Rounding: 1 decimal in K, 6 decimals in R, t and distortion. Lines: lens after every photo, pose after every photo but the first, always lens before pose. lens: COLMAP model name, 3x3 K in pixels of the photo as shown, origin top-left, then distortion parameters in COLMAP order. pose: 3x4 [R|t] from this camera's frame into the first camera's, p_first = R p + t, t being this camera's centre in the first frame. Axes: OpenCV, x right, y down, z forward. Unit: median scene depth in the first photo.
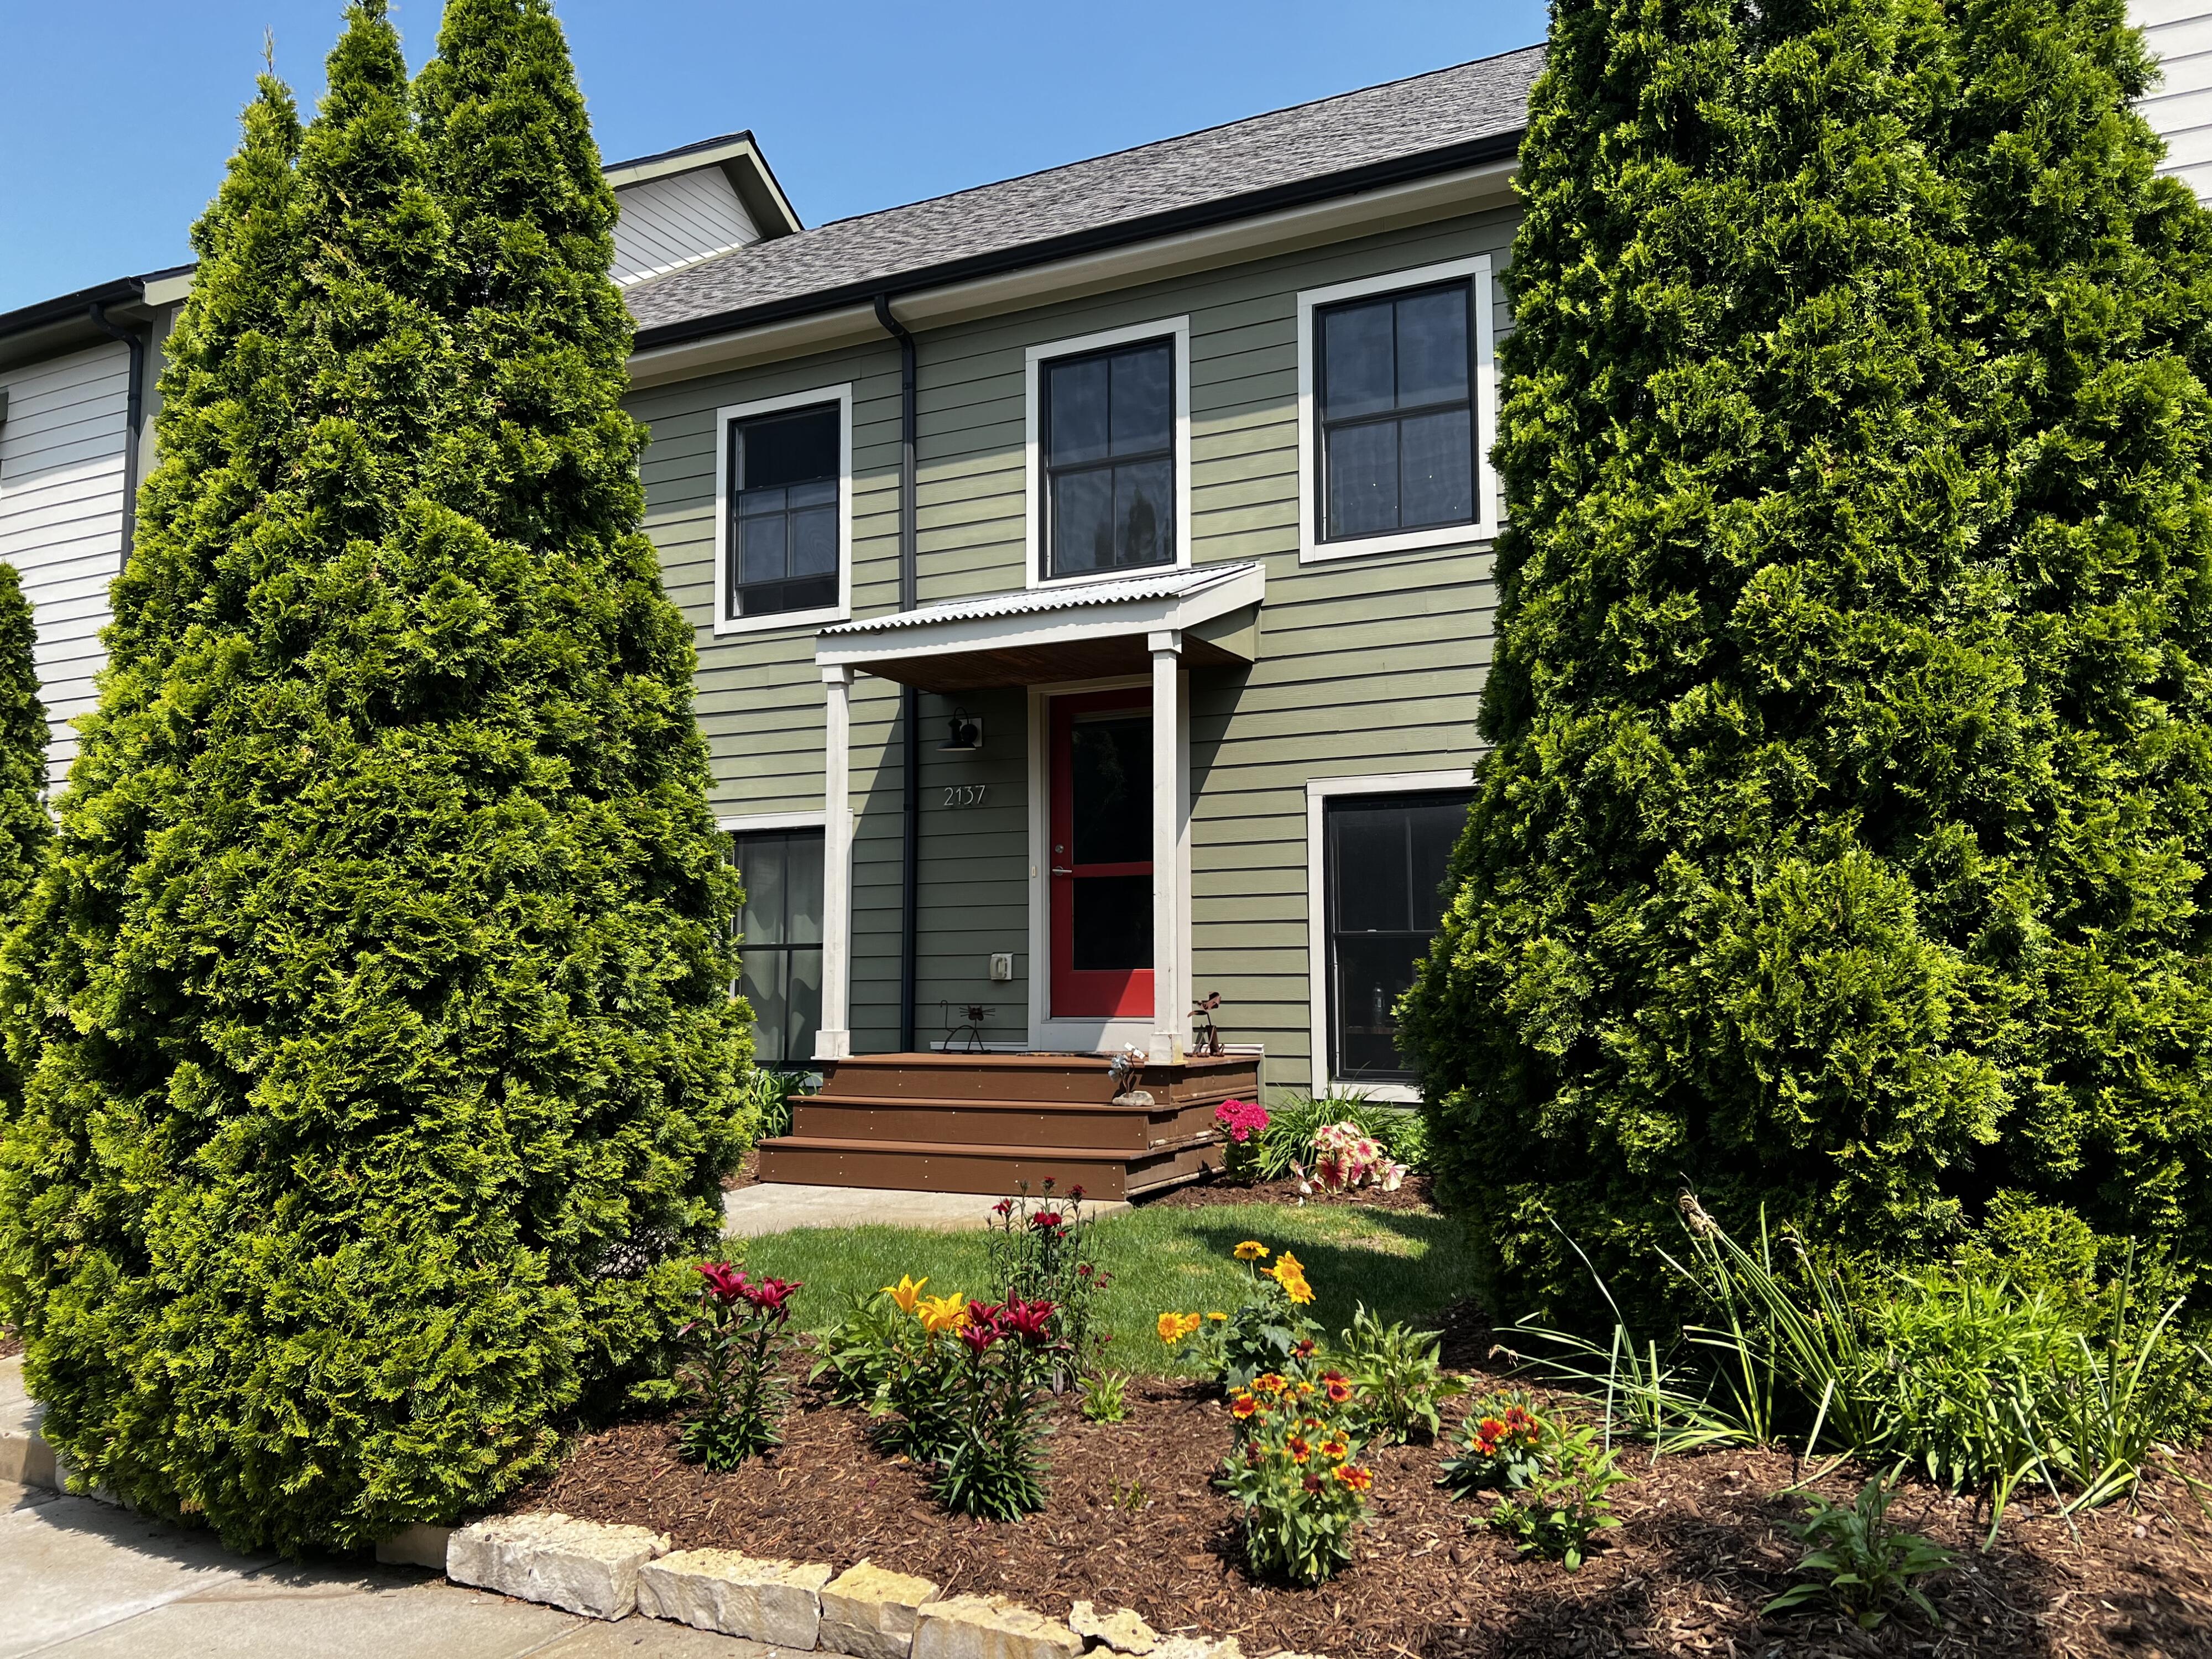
lens RADIAL K [[1663.6, 0, 1107.7], [0, 1663.6, 837.0], [0, 0, 1]] dist [-0.007172, -0.005706]
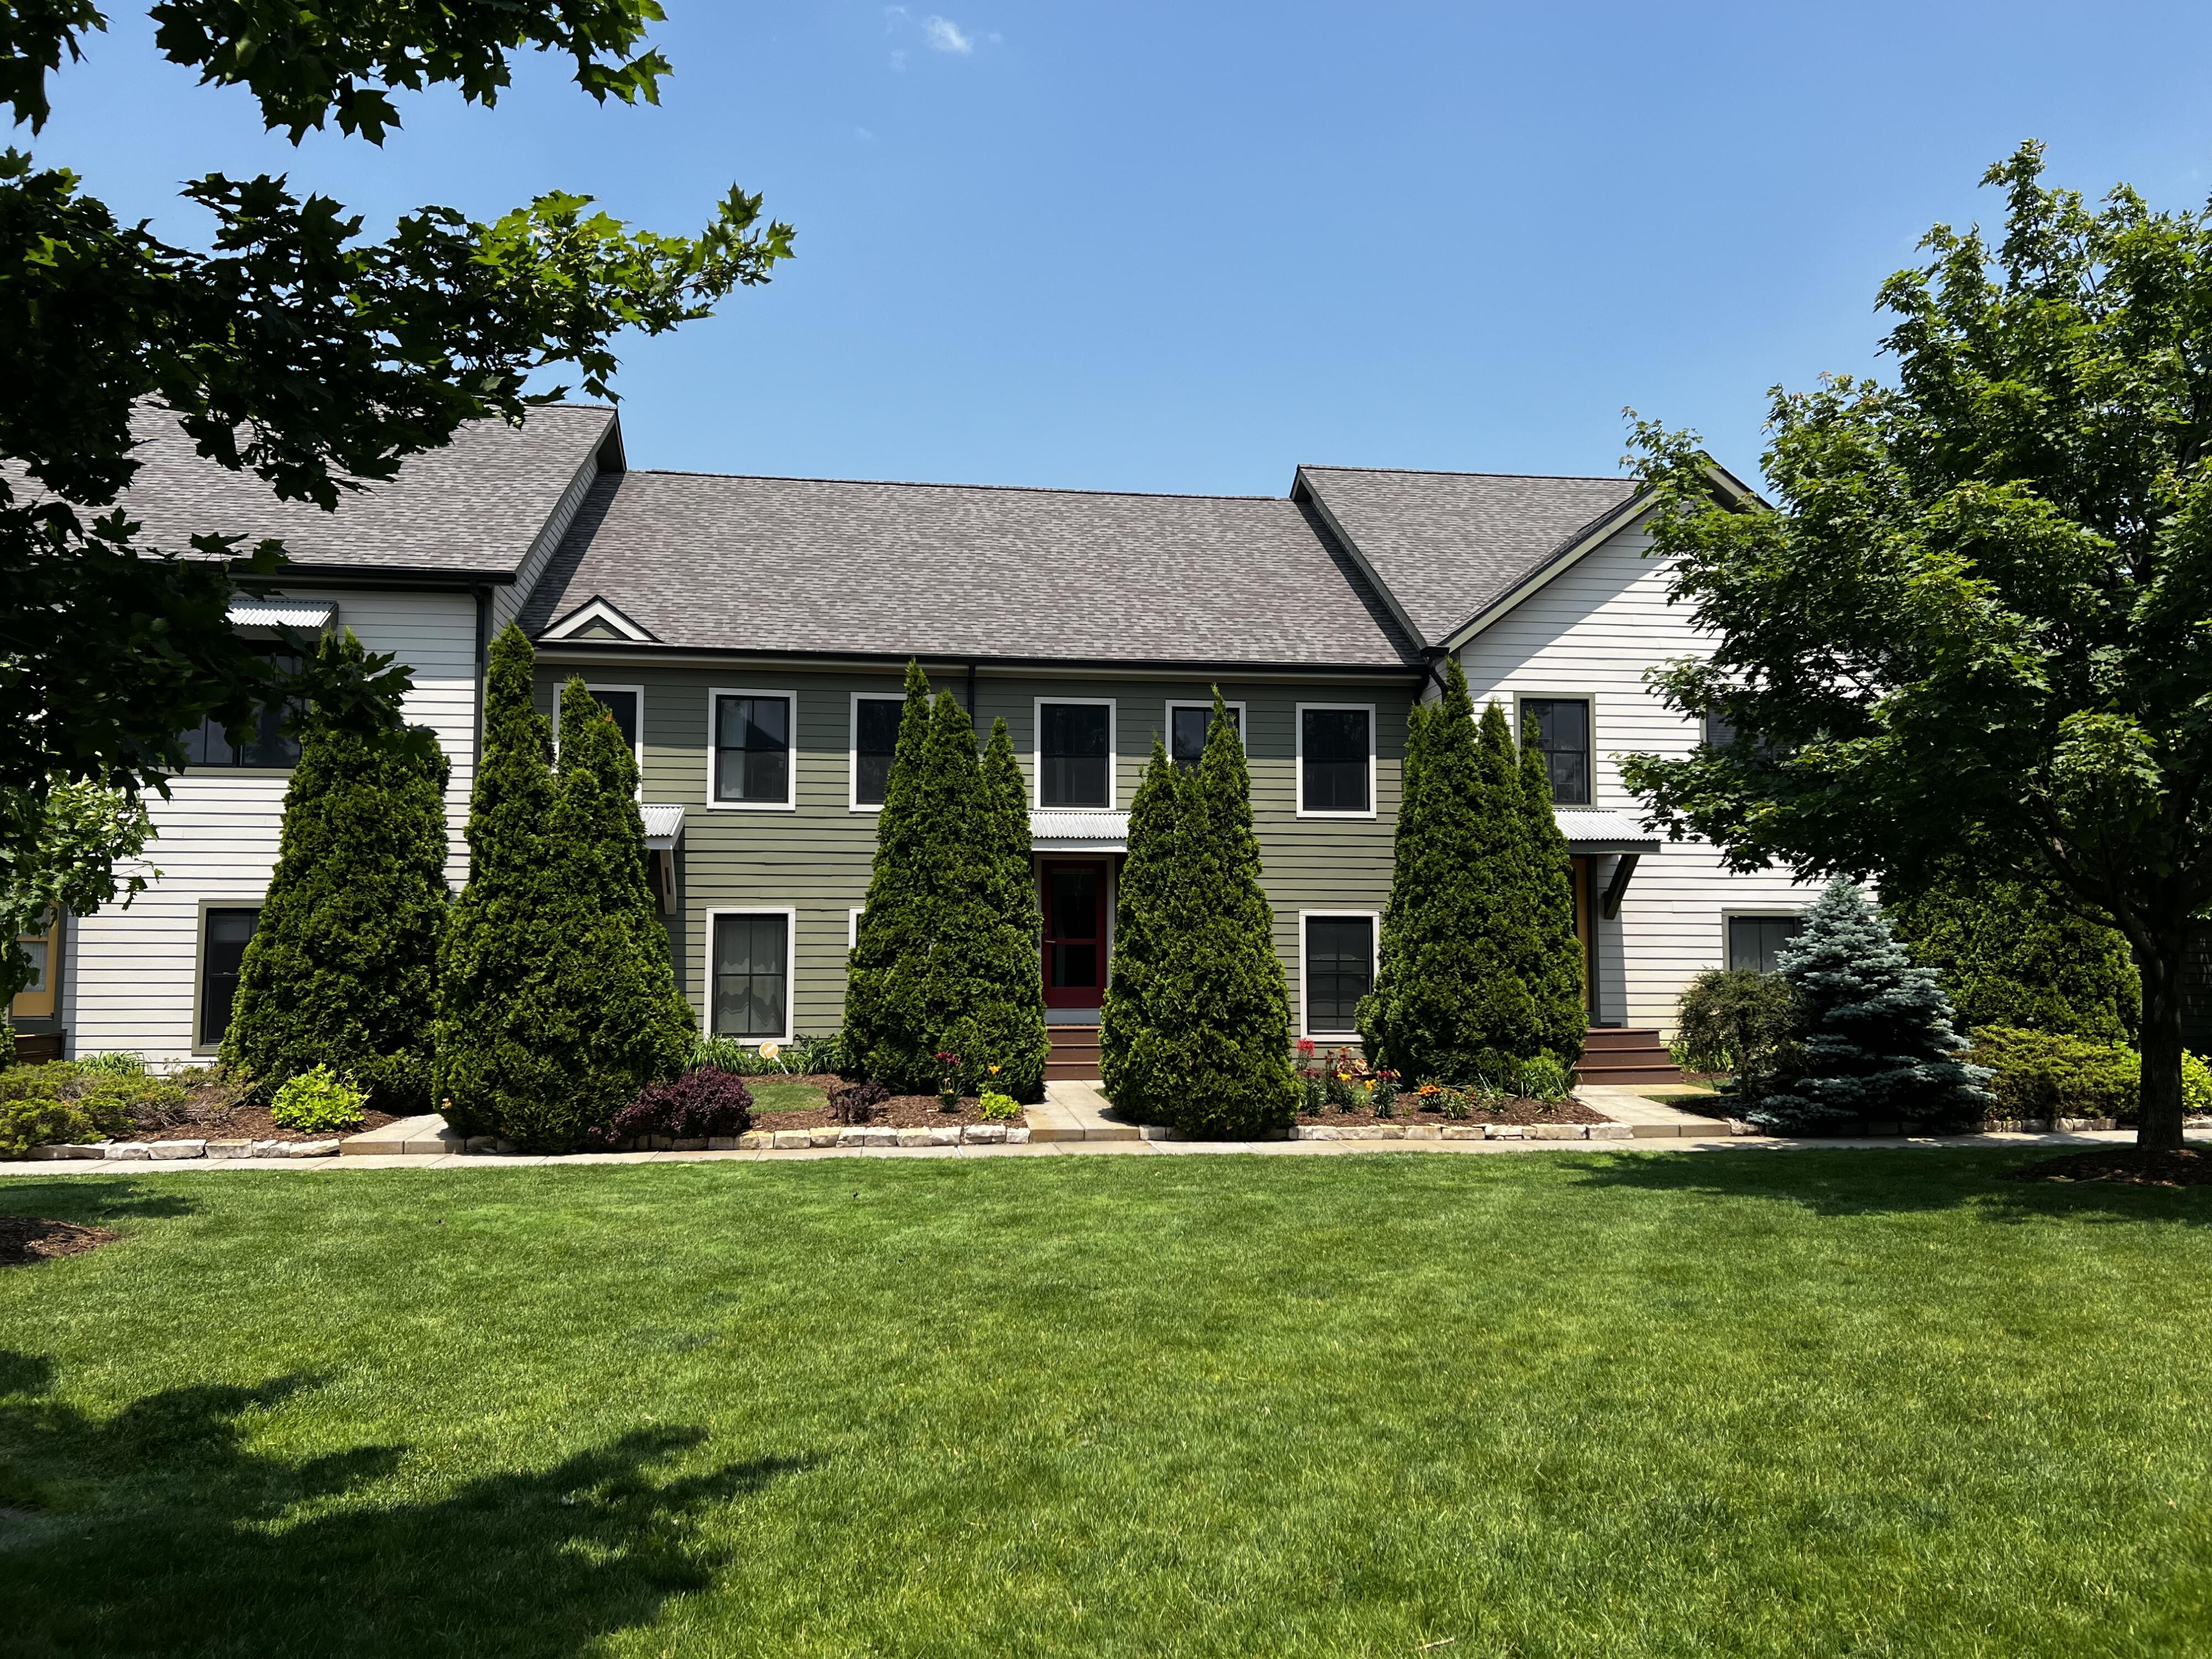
lens RADIAL K [[1663.6, 0, 1104.2], [0, 1663.6, 828.4], [0, 0, 1]] dist [-0.007172, -0.005706]
pose [[0.831447, 0.056329, 0.552741, -3.240409], [-0.057805, 0.998219, -0.014775, -0.280461], [-0.552589, -0.019666, 0.833222, -2.357773]]
